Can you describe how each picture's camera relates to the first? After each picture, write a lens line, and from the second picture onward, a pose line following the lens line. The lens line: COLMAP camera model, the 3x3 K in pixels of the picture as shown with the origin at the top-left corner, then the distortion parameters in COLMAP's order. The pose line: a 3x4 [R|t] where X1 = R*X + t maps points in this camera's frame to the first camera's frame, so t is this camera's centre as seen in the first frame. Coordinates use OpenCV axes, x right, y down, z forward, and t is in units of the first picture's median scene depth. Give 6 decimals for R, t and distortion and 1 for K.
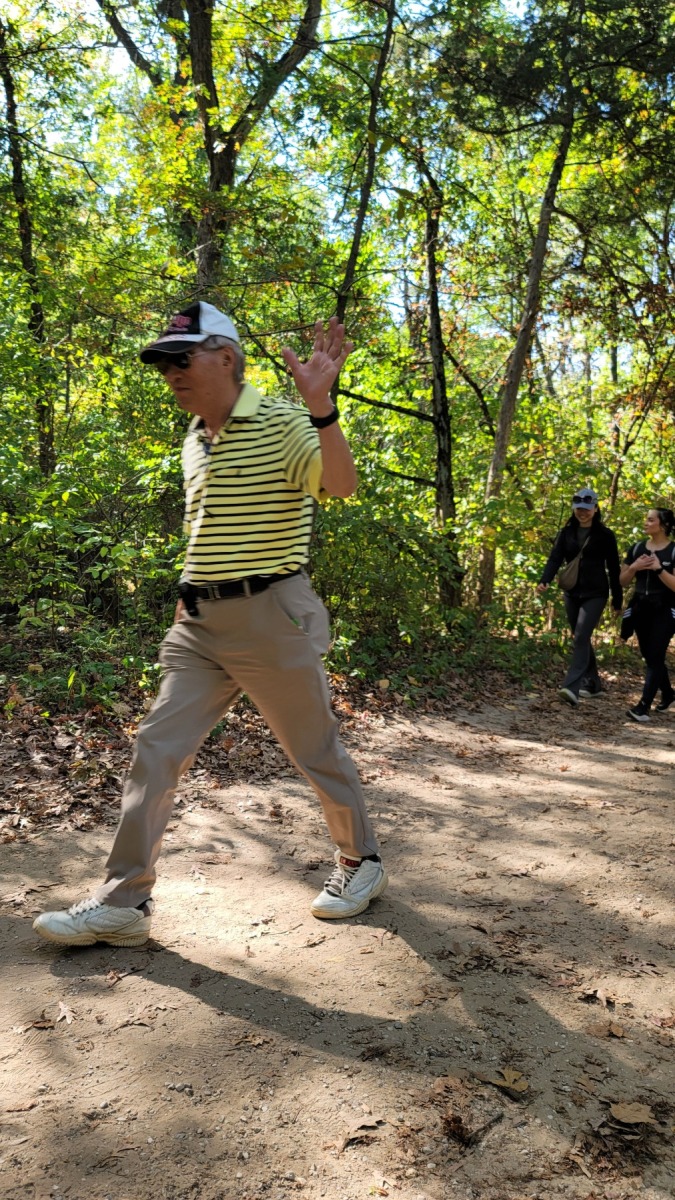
lens RADIAL K [[854.0, 0, 328.0], [0, 854.0, 601.1], [0, 0, 1]] dist [0.054249, -0.053007]
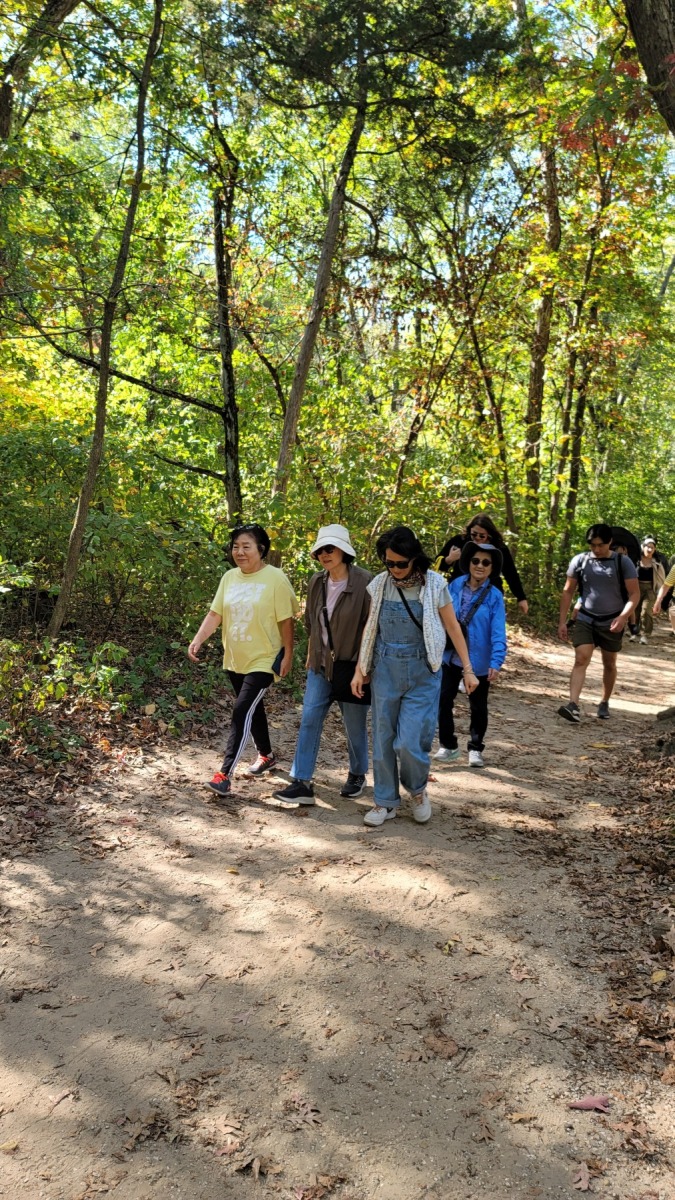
lens RADIAL K [[854.0, 0, 321.9], [0, 854.0, 589.0], [0, 0, 1]] dist [0.054249, -0.053007]
pose [[0.979428, 0.002303, 0.201782, 0.054277], [-0.015602, 0.997806, 0.064339, -0.099523], [-0.201191, -0.066164, 0.977315, -0.004754]]
